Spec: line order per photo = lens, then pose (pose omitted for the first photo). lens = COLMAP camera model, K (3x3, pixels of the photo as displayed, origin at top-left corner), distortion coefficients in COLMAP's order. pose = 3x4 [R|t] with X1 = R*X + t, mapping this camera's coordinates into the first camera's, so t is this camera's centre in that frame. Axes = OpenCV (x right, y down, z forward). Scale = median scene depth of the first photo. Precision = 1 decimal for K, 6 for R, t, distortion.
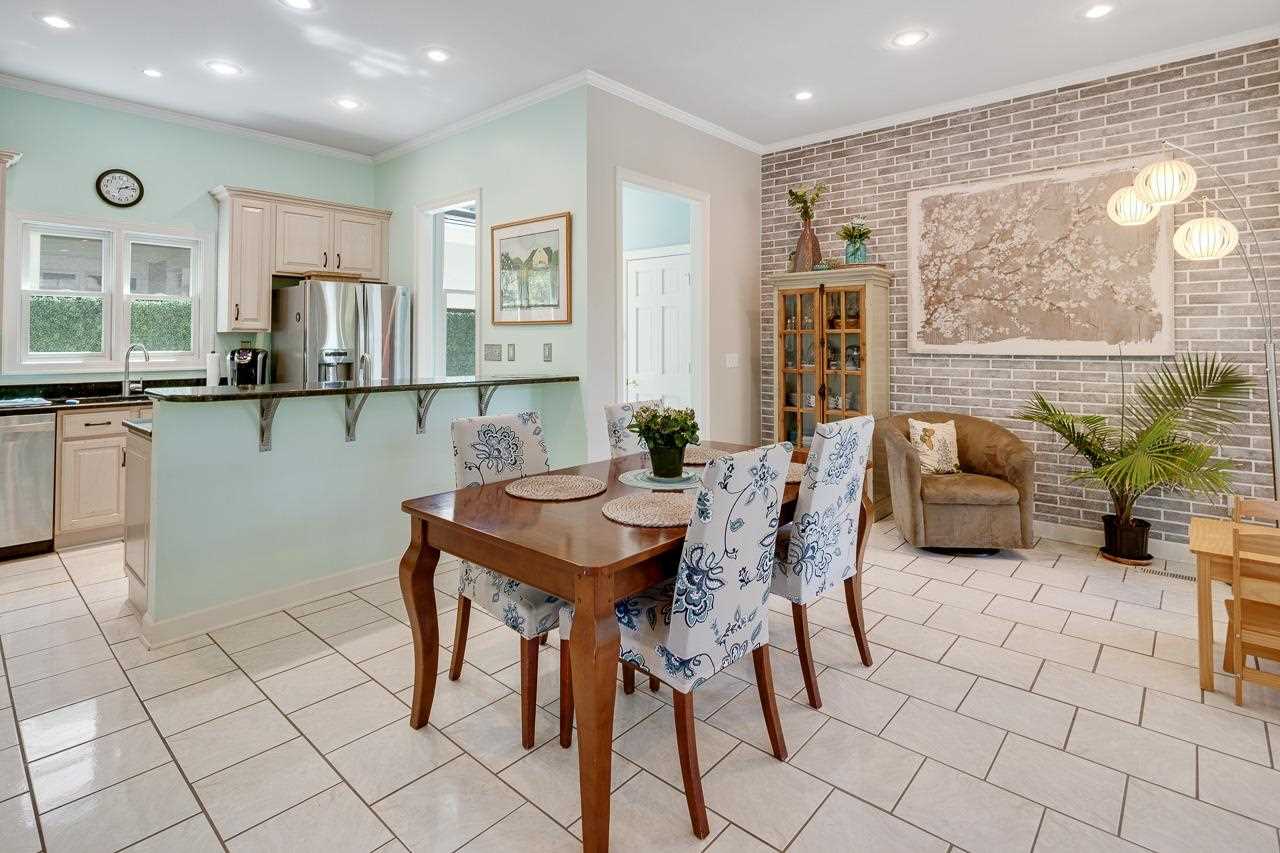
lens RADIAL K [[620.6, 0, 634.2], [0, 620.6, 328.6], [0, 0, 1]] dist [0.002904, -0.004131]
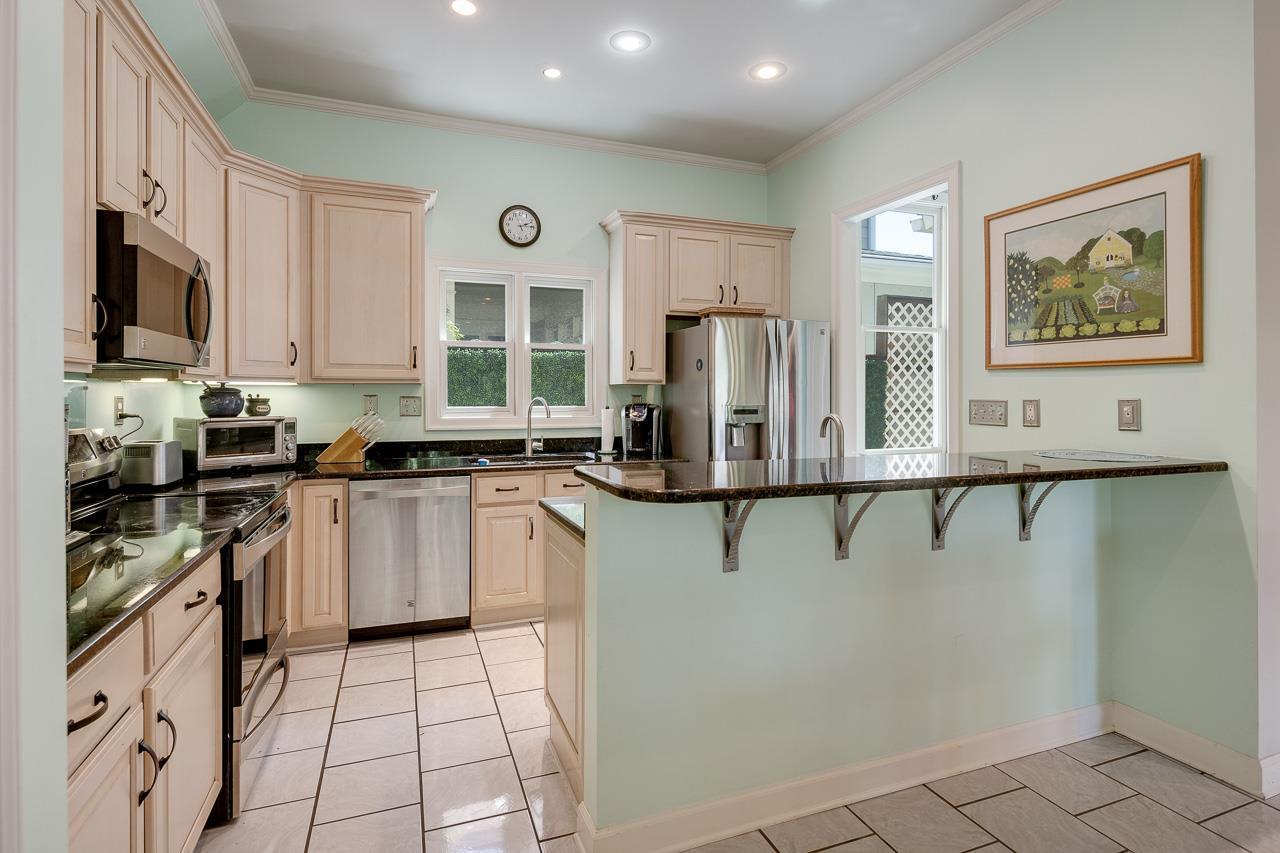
lens RADIAL K [[620.6, 0, 636.1], [0, 620.6, 393.8], [0, 0, 1]] dist [0.002904, -0.004131]
pose [[0.886651, 0.000128, -0.462439, -0.253519], [0.009888, 0.999766, 0.019236, 0.002655], [0.462333, -0.021628, 0.886442, 0.263650]]
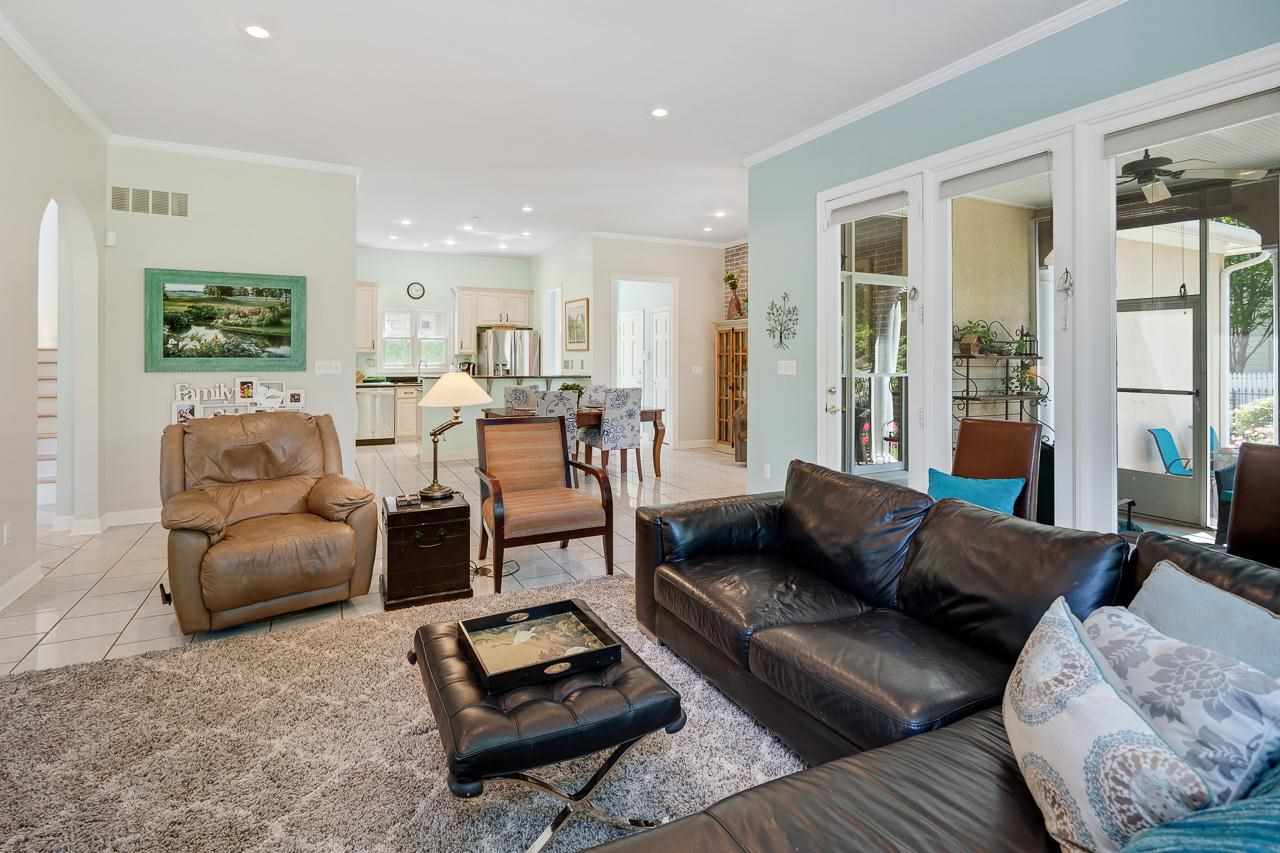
lens RADIAL K [[620.6, 0, 644.2], [0, 620.6, 357.2], [0, 0, 1]] dist [0.002904, -0.004131]
pose [[0.936818, 0.001083, -0.349815, 0.718688], [0.005748, 0.999813, 0.018489, -0.021155], [0.349770, -0.019332, 0.936636, -0.805661]]
